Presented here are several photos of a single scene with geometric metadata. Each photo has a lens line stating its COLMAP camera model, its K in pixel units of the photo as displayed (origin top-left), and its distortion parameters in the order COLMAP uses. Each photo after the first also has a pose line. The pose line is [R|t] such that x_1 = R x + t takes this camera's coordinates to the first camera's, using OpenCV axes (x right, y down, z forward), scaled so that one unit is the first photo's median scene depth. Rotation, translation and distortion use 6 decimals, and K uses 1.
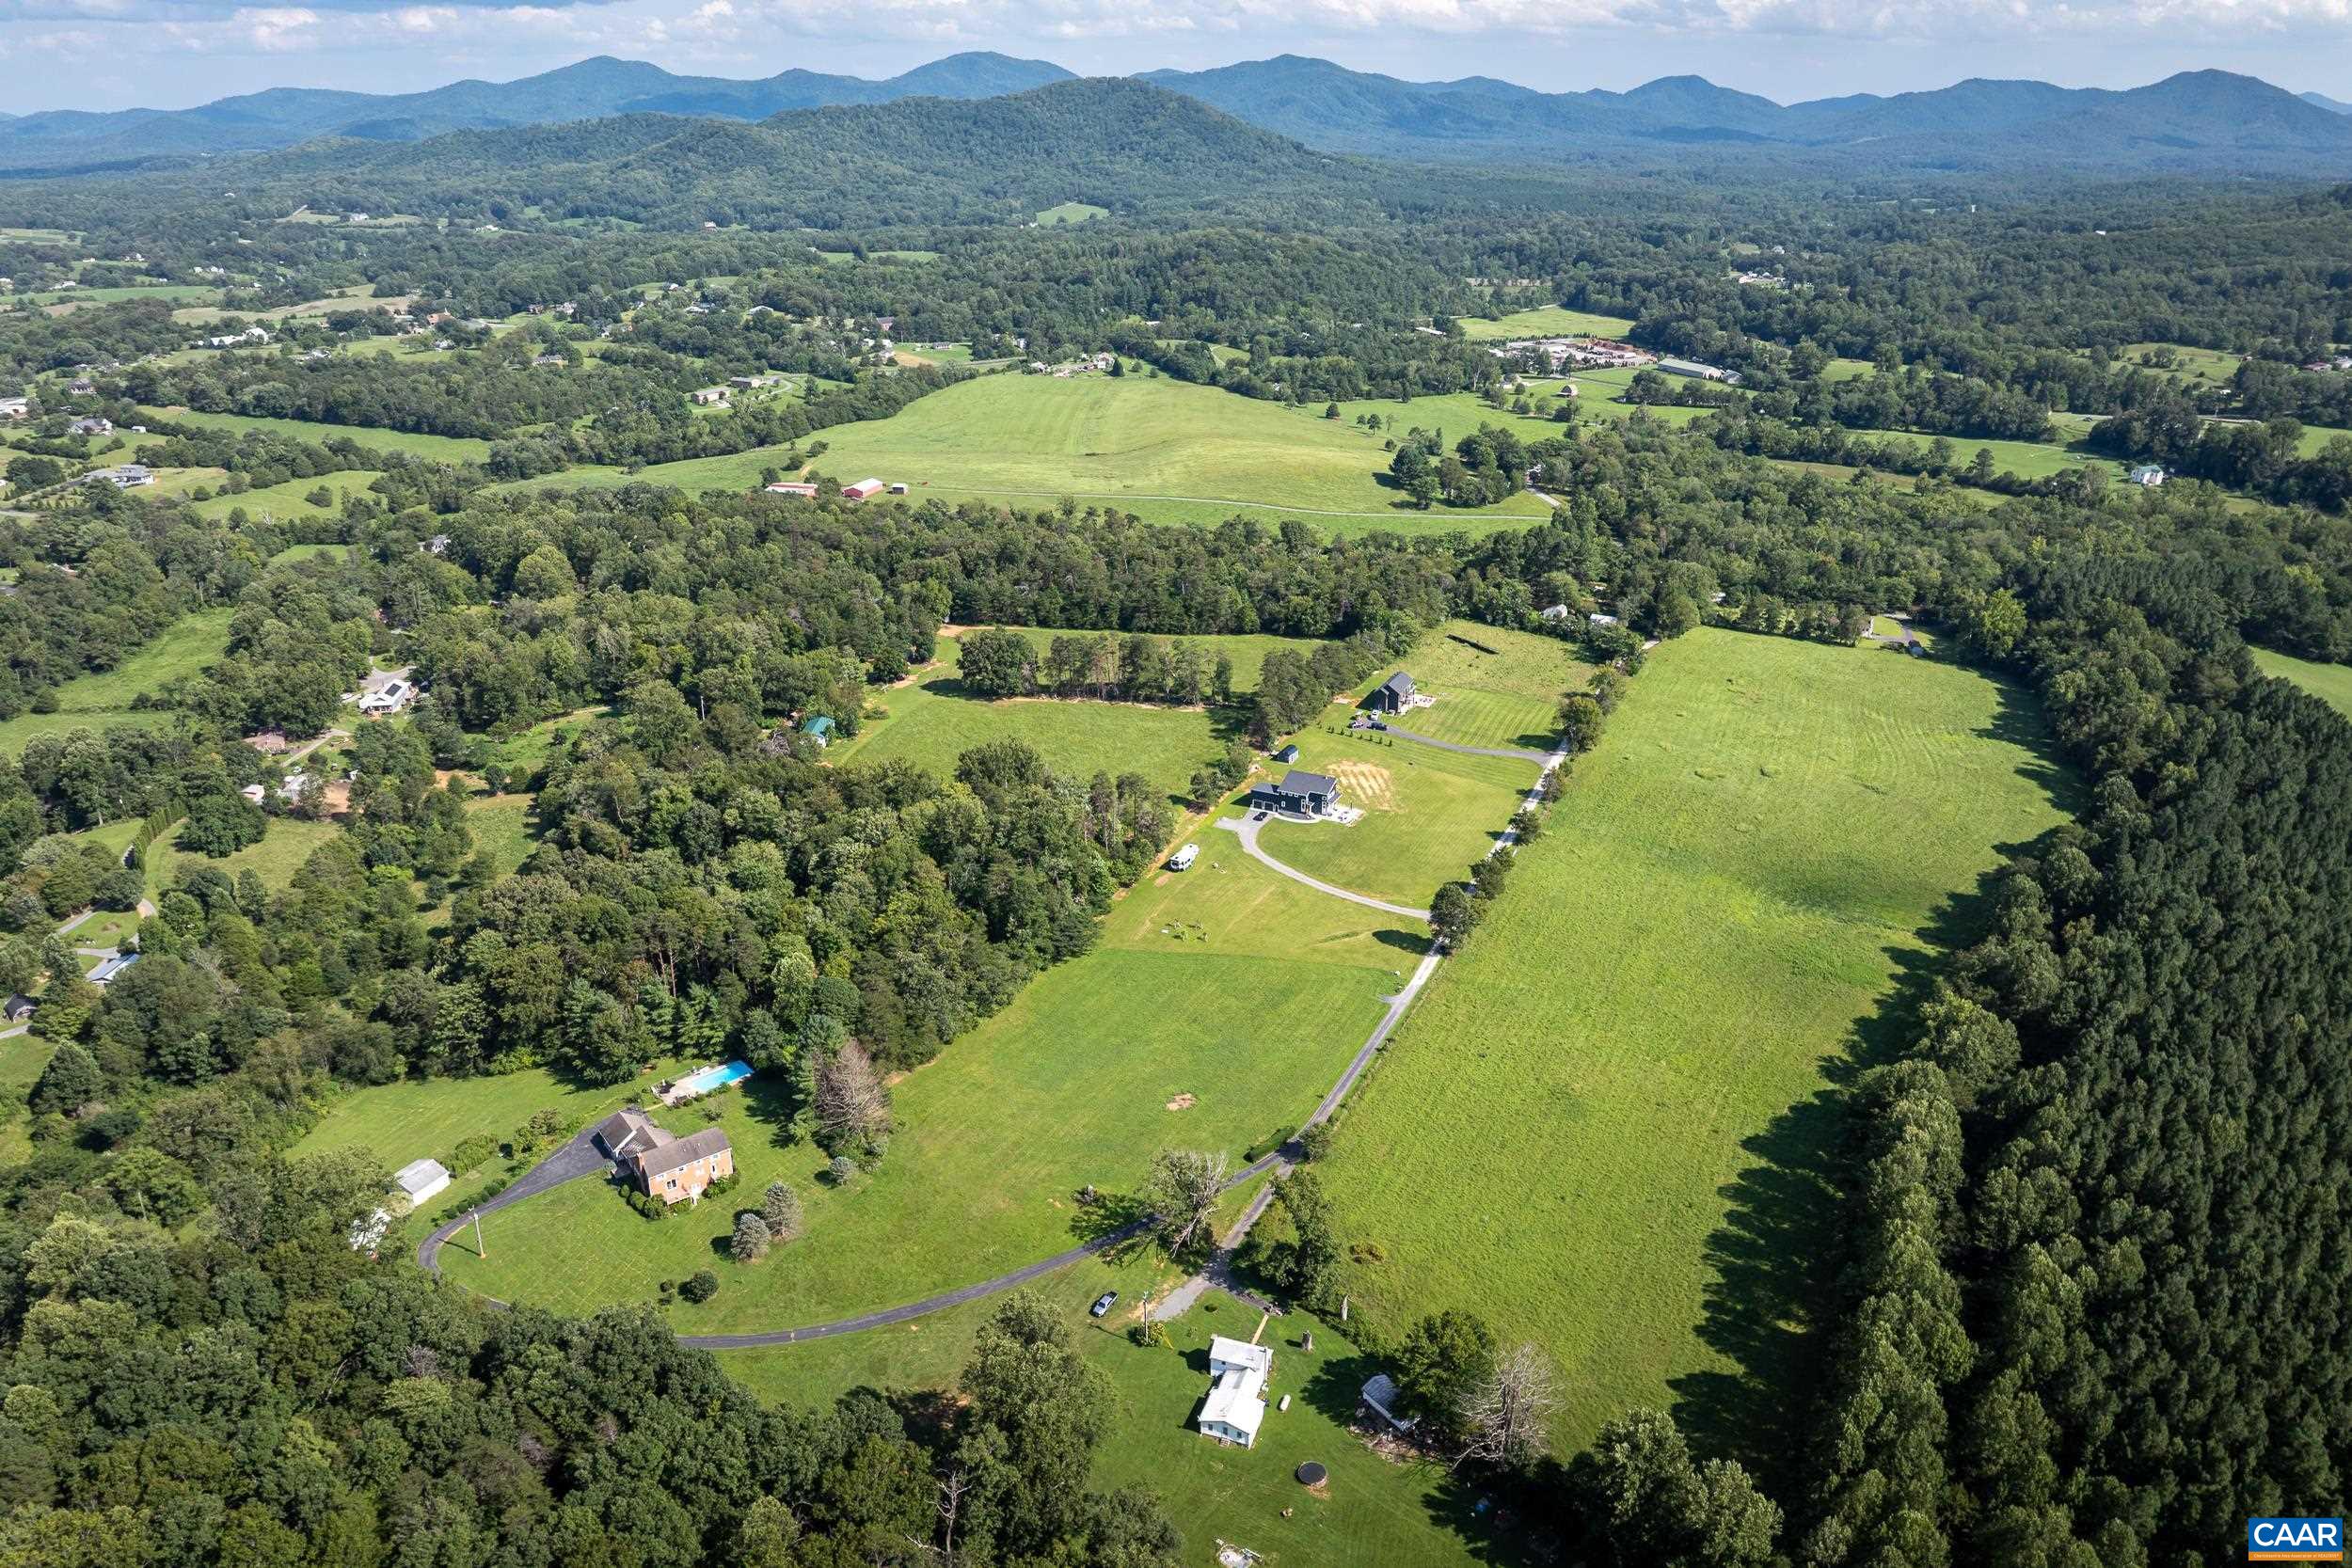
lens RADIAL K [[1657.9, 0, 1177.2], [0, 1657.9, 774.8], [0, 0, 1]] dist [-0.040377, 0.003909]
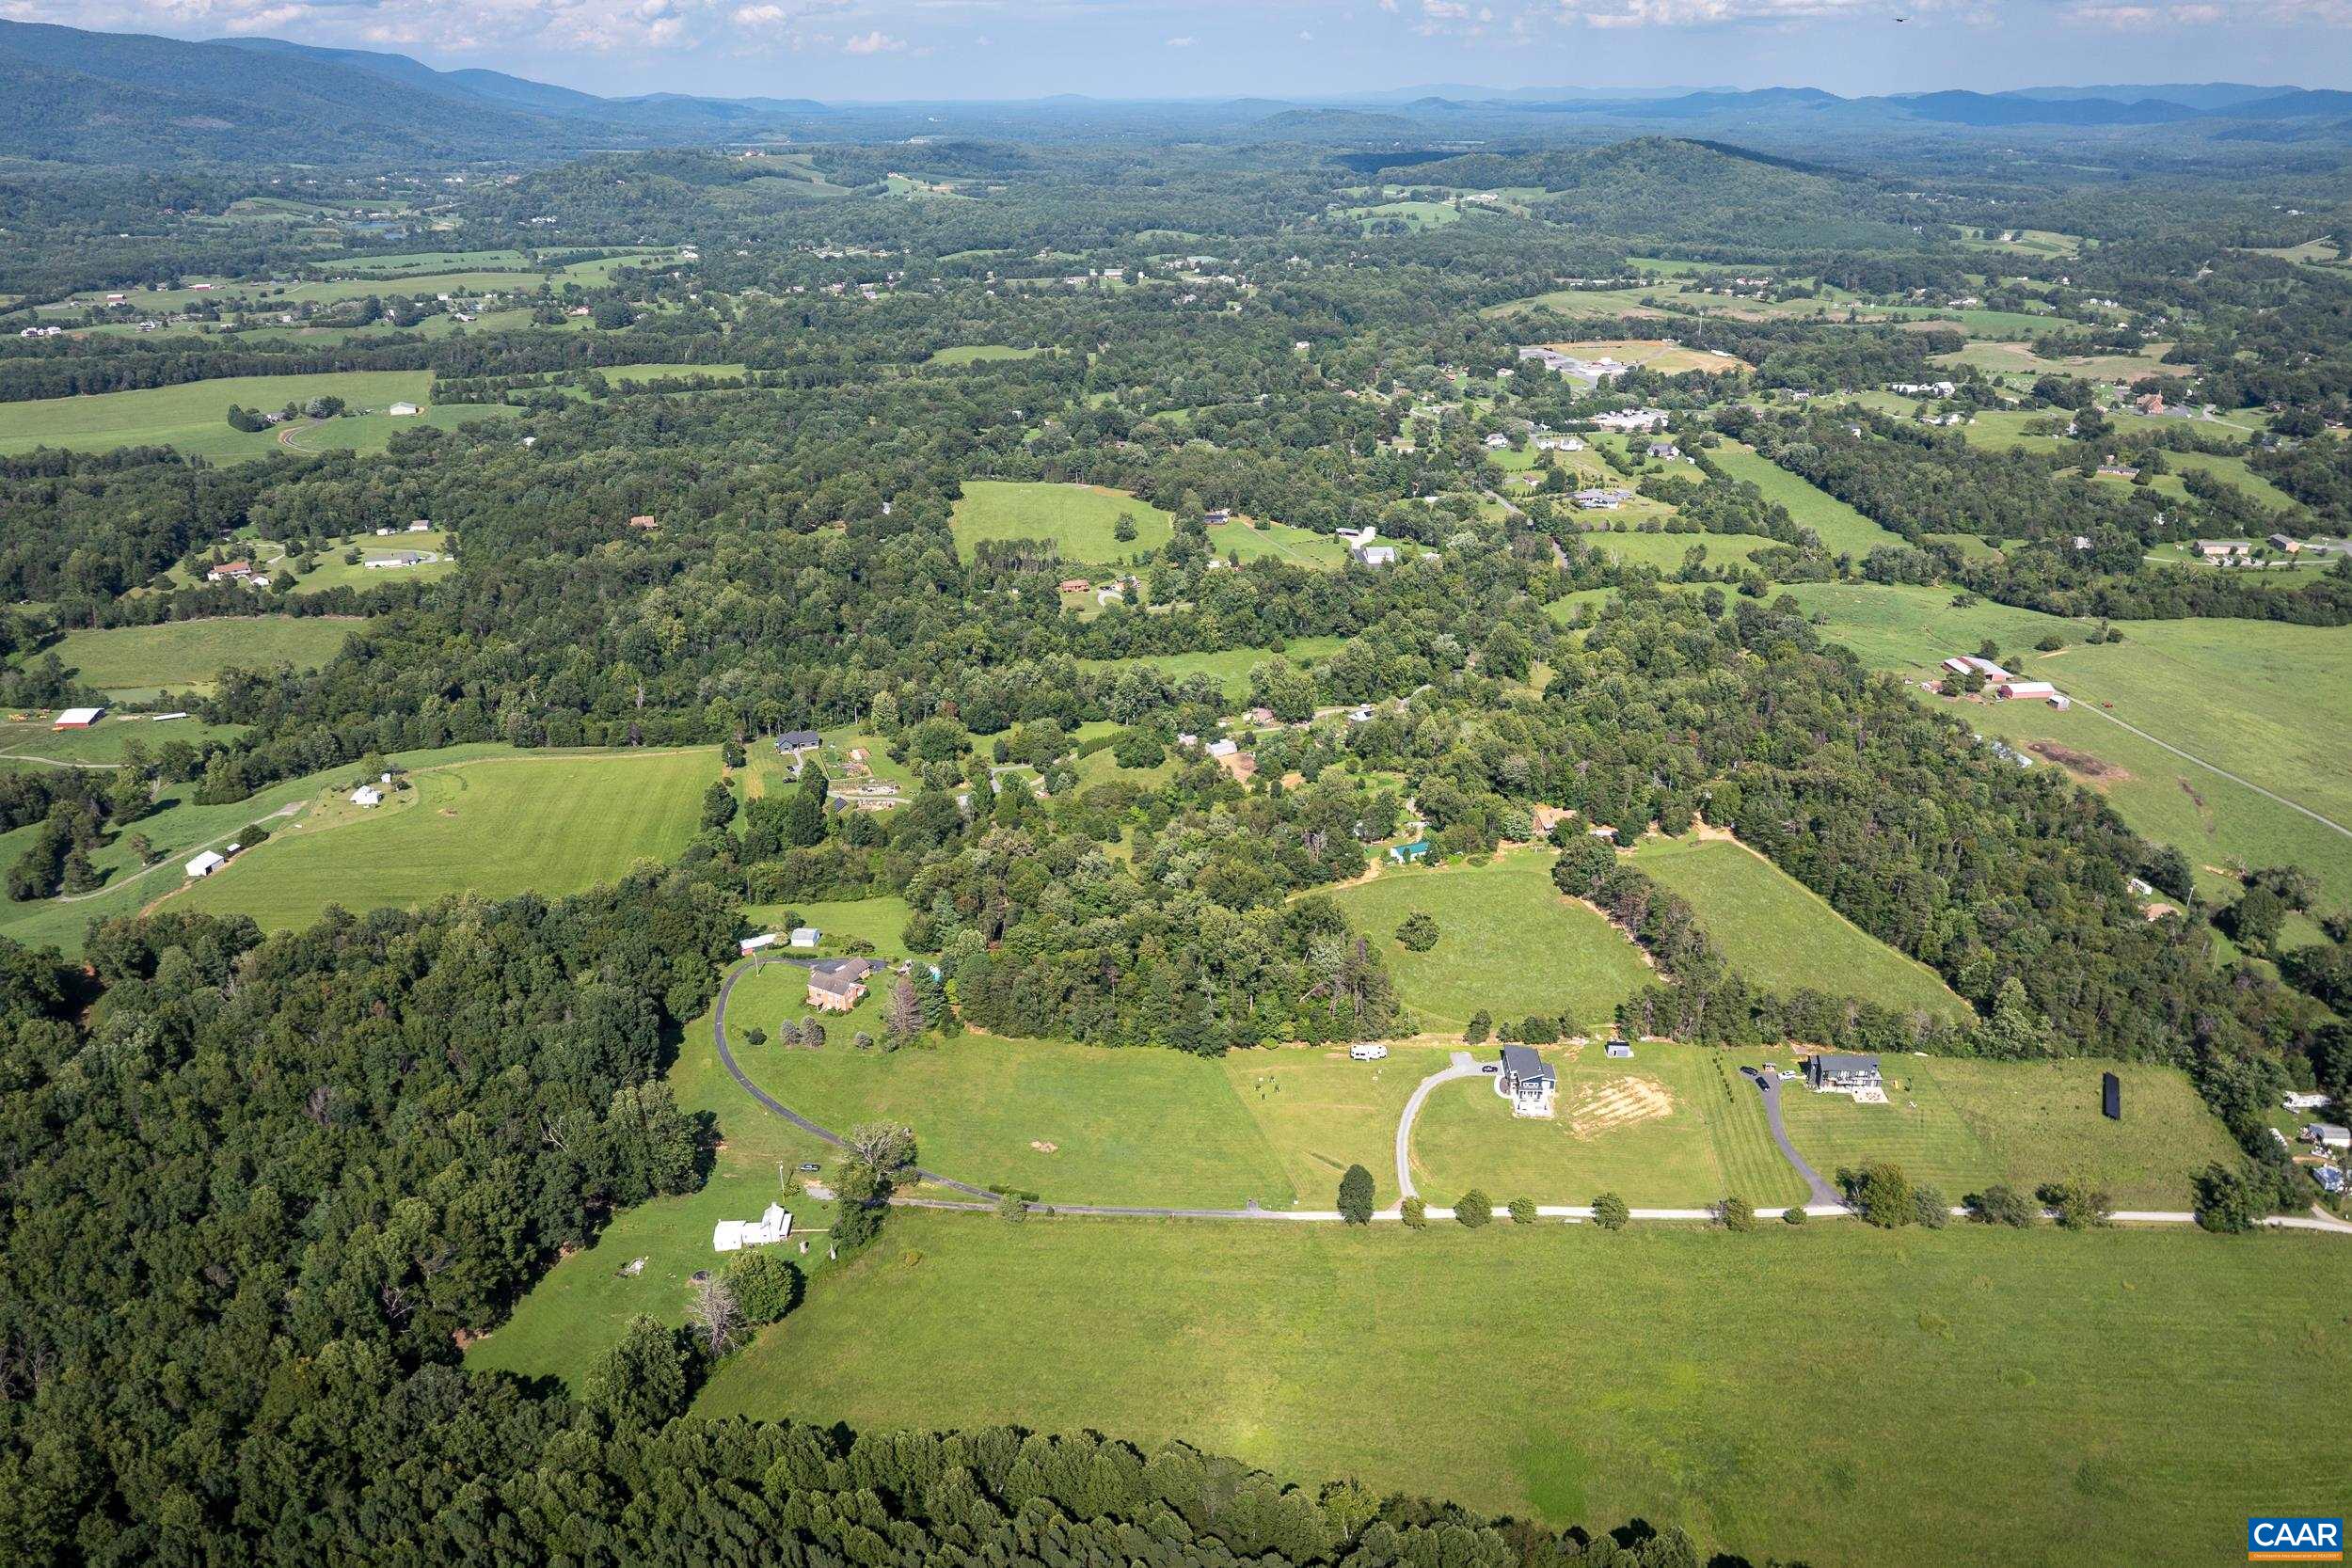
lens RADIAL K [[1657.9, 0, 1182.8], [0, 1657.9, 787.7], [0, 0, 1]] dist [-0.040377, 0.003909]
pose [[0.397047, 0.360553, -0.844012, 0.405121], [-0.341446, 0.911625, 0.228811, -0.159575], [0.851921, 0.197335, 0.485067, 0.126632]]
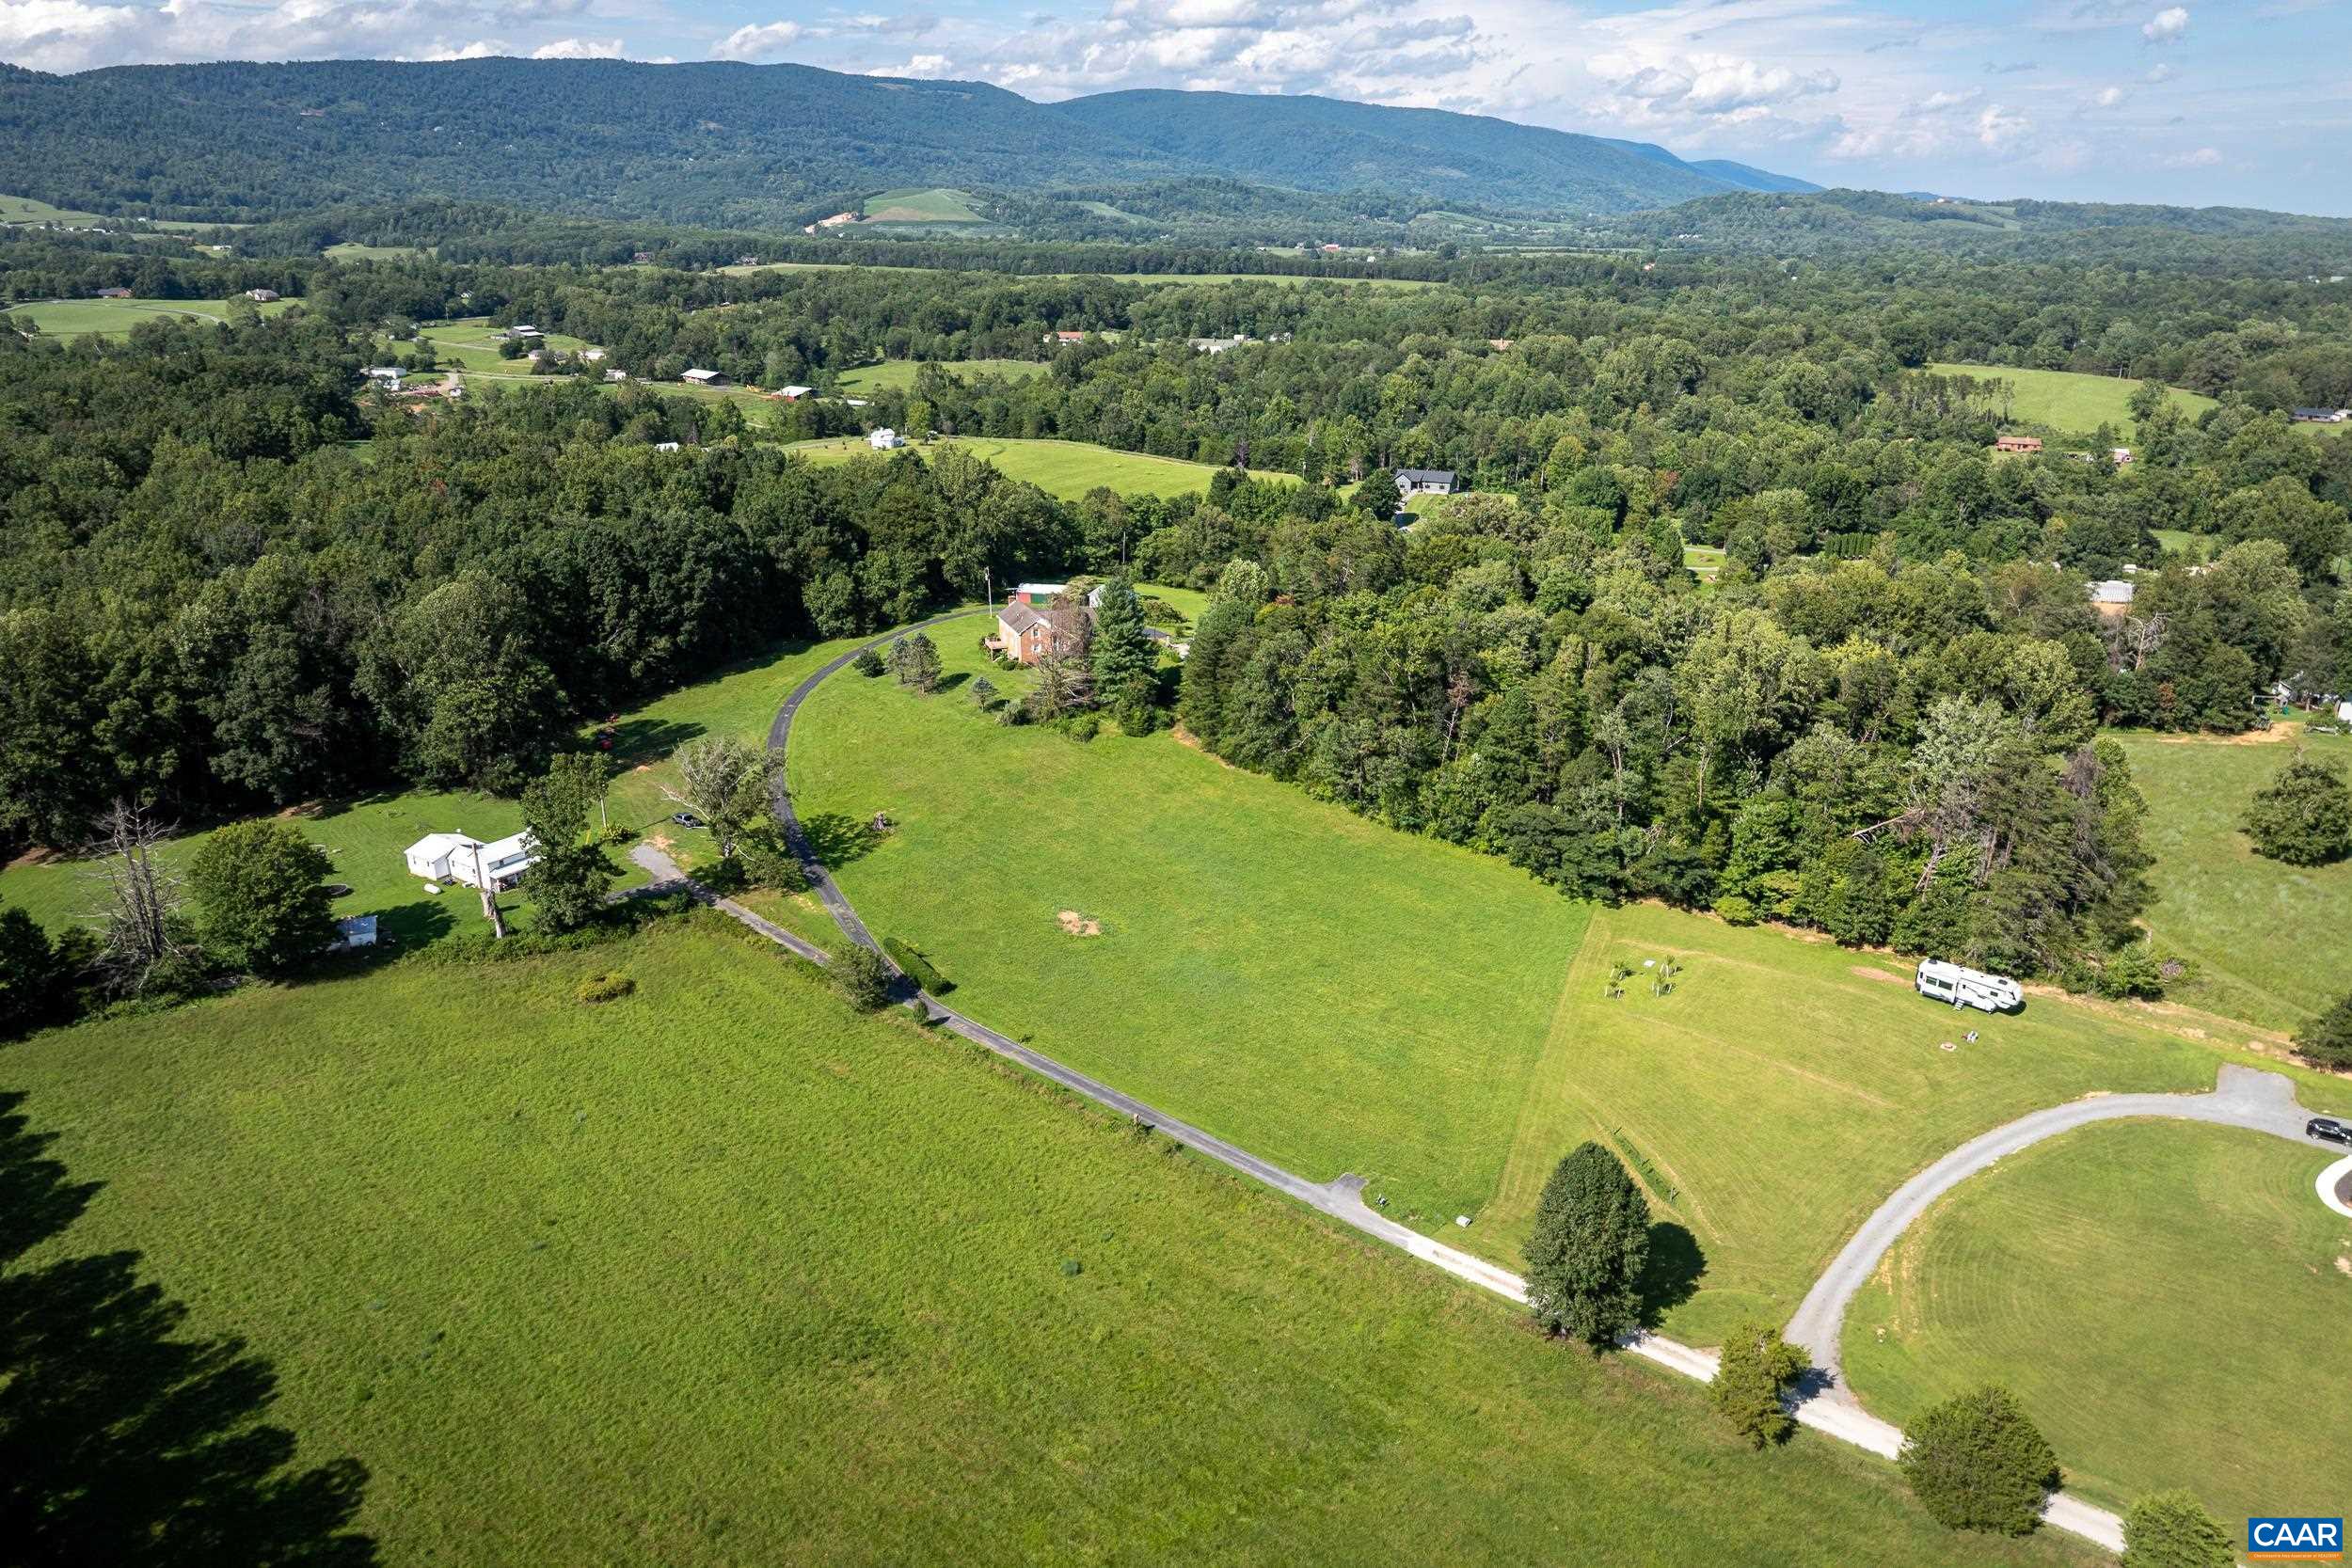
lens RADIAL K [[1657.9, 0, 1178.3], [0, 1657.9, 759.3], [0, 0, 1]] dist [-0.040377, 0.003909]
pose [[-0.273933, 0.312740, -0.909480, 0.197051], [-0.357684, 0.844691, 0.398195, -0.043973], [0.892761, 0.434385, -0.119526, 0.387126]]
